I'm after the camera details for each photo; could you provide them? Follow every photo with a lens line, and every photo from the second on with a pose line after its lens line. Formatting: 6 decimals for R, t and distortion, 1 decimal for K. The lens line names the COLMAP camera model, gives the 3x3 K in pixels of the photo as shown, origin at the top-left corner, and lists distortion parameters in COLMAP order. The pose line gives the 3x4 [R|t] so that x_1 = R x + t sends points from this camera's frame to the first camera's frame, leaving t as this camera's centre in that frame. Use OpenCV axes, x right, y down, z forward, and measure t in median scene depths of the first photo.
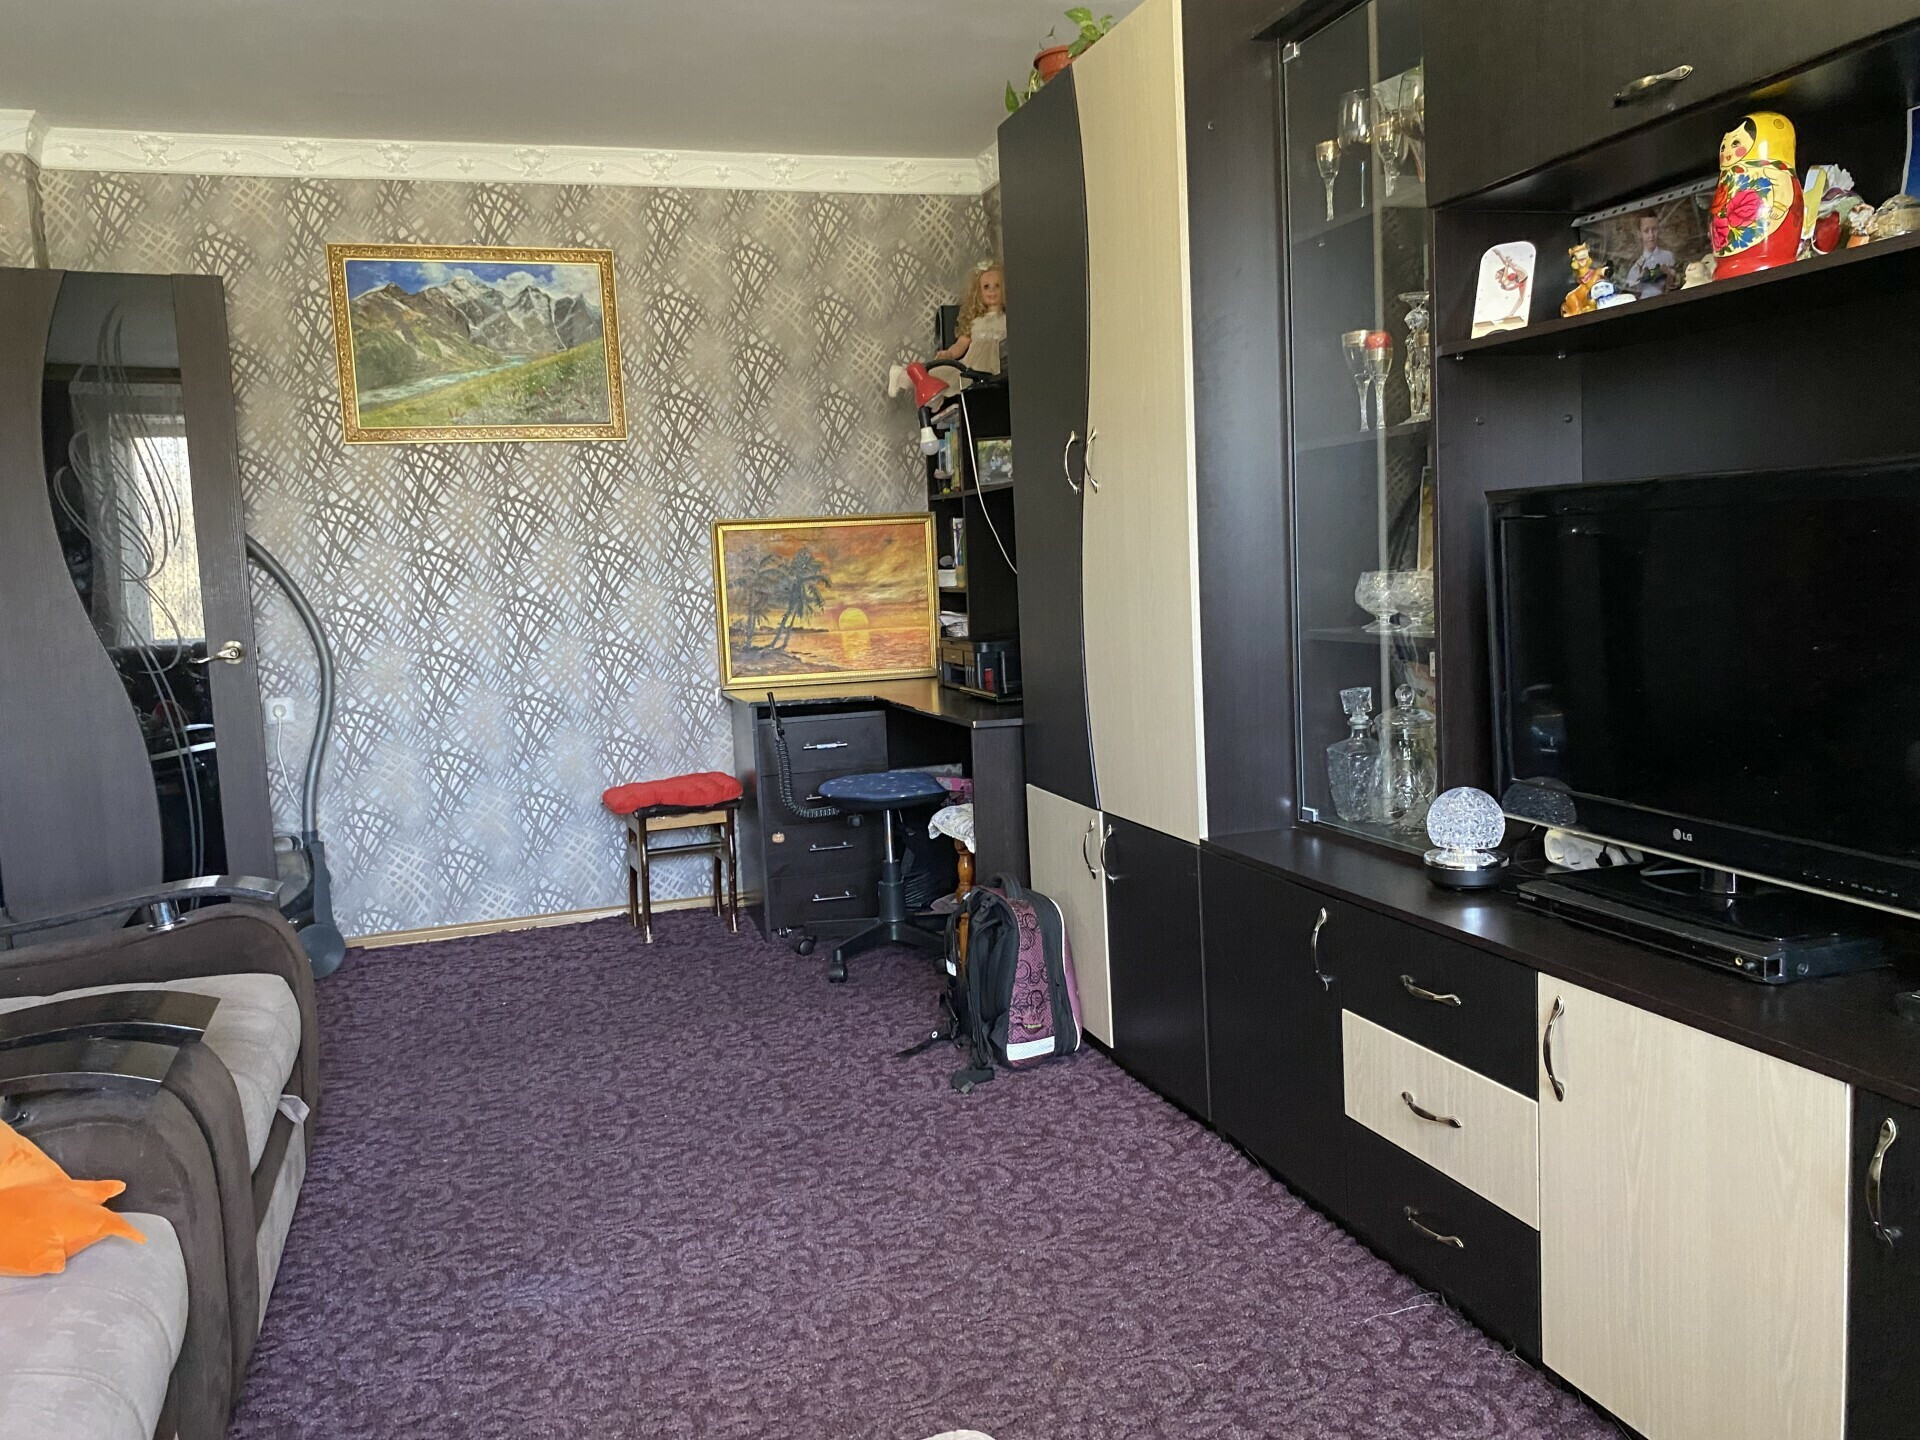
lens RADIAL K [[1453.4, 0, 956.3], [0, 1453.4, 723.9], [0, 0, 1]] dist [0.013587, -0.022212]
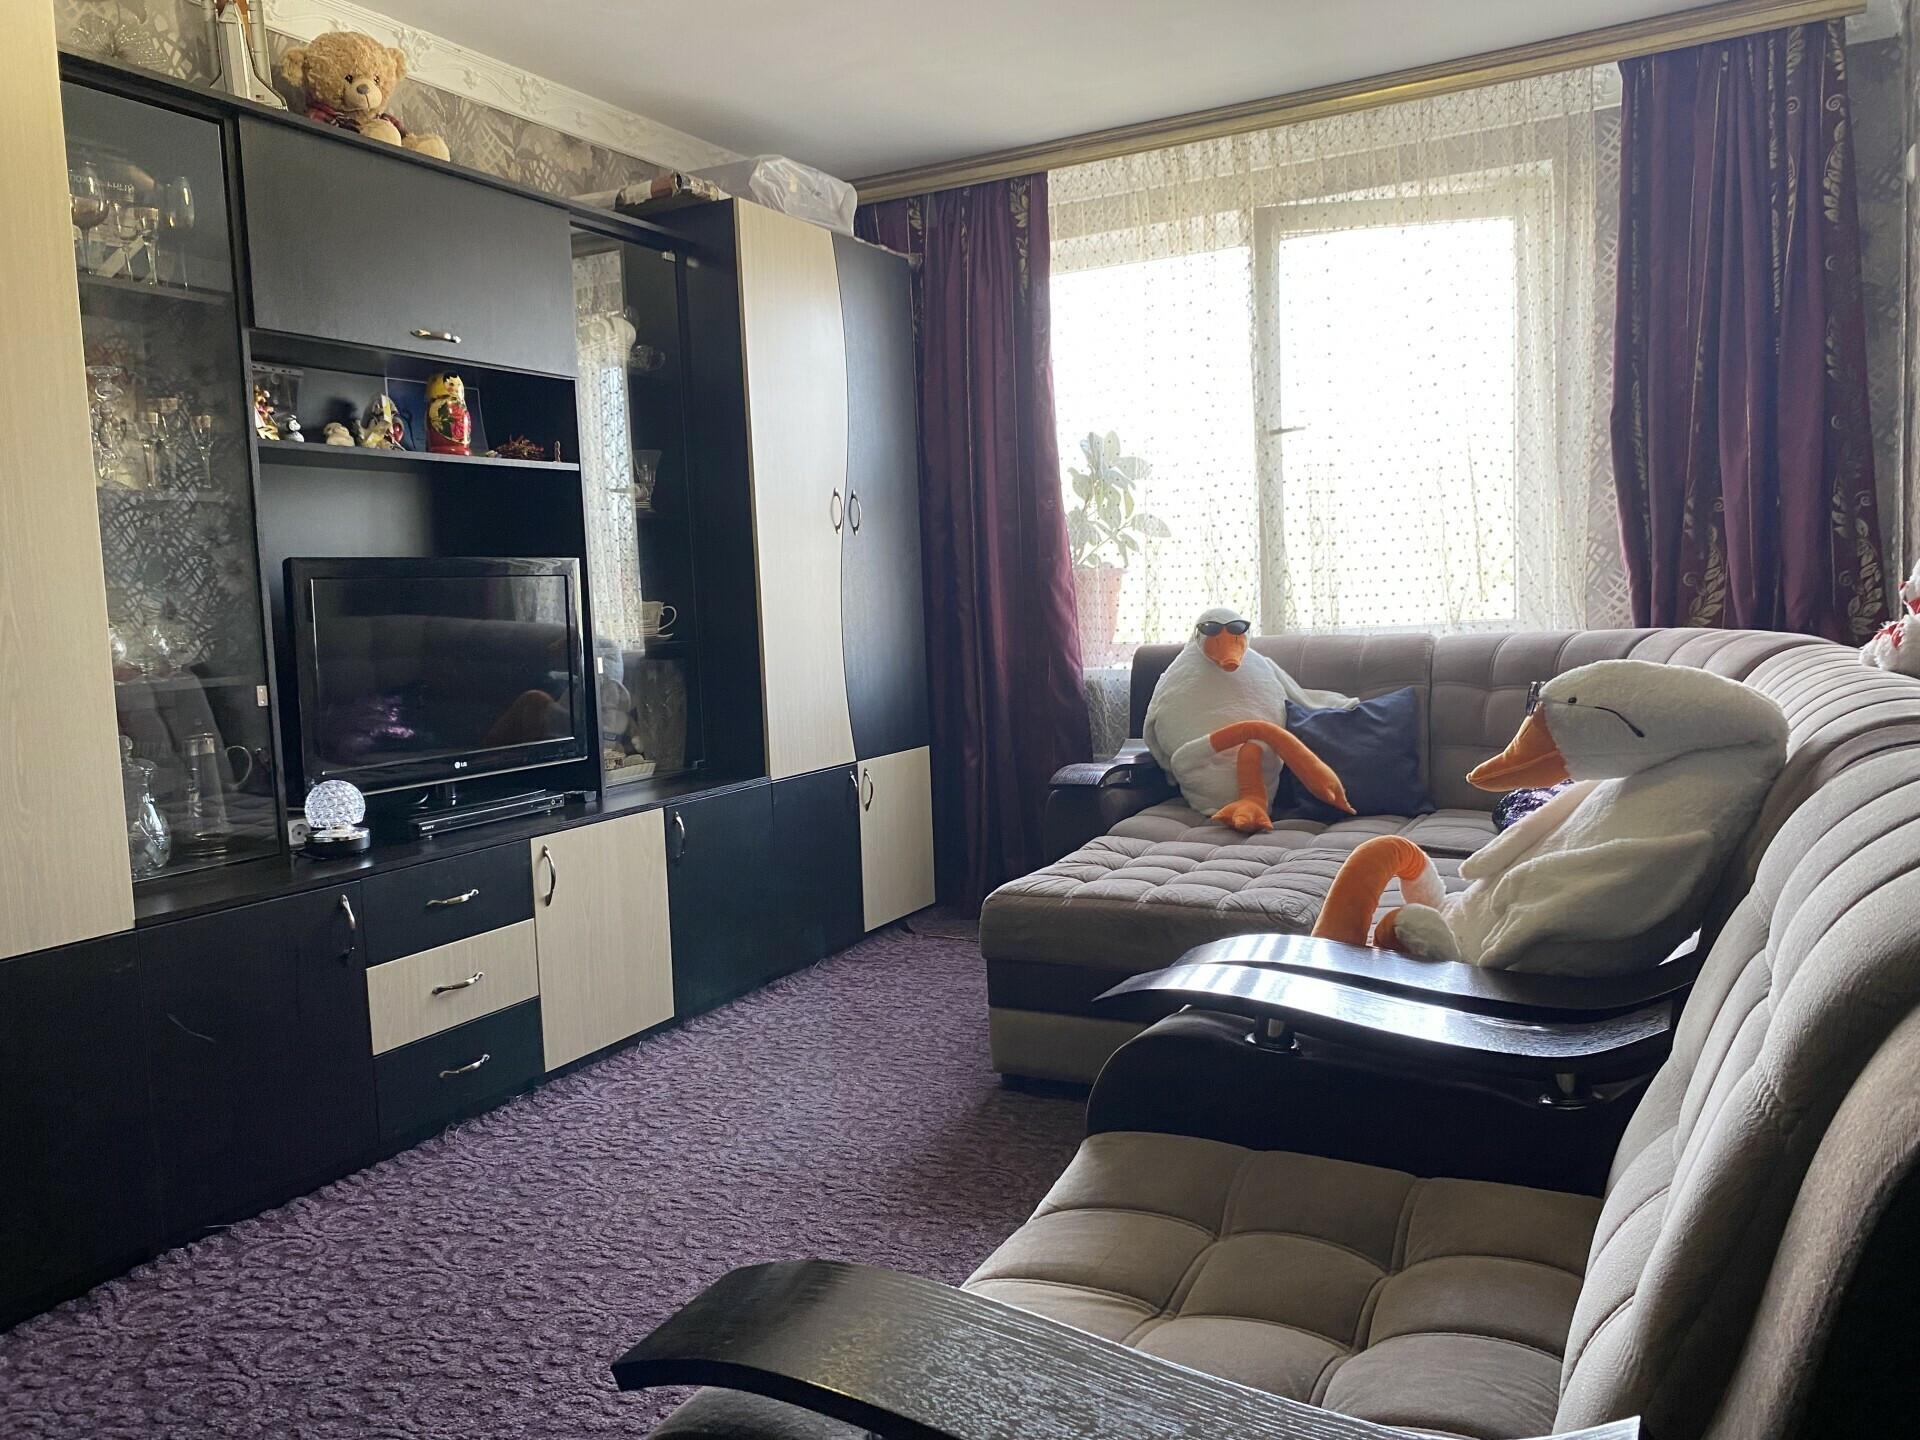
lens RADIAL K [[1453.4, 0, 944.7], [0, 1453.4, 712.1], [0, 0, 1]] dist [0.013587, -0.022212]
pose [[-0.681342, 0.016441, 0.731781, -0.970919], [0.155417, 0.980201, 0.122683, -0.090785], [-0.715275, 0.197321, -0.670407, 1.439103]]
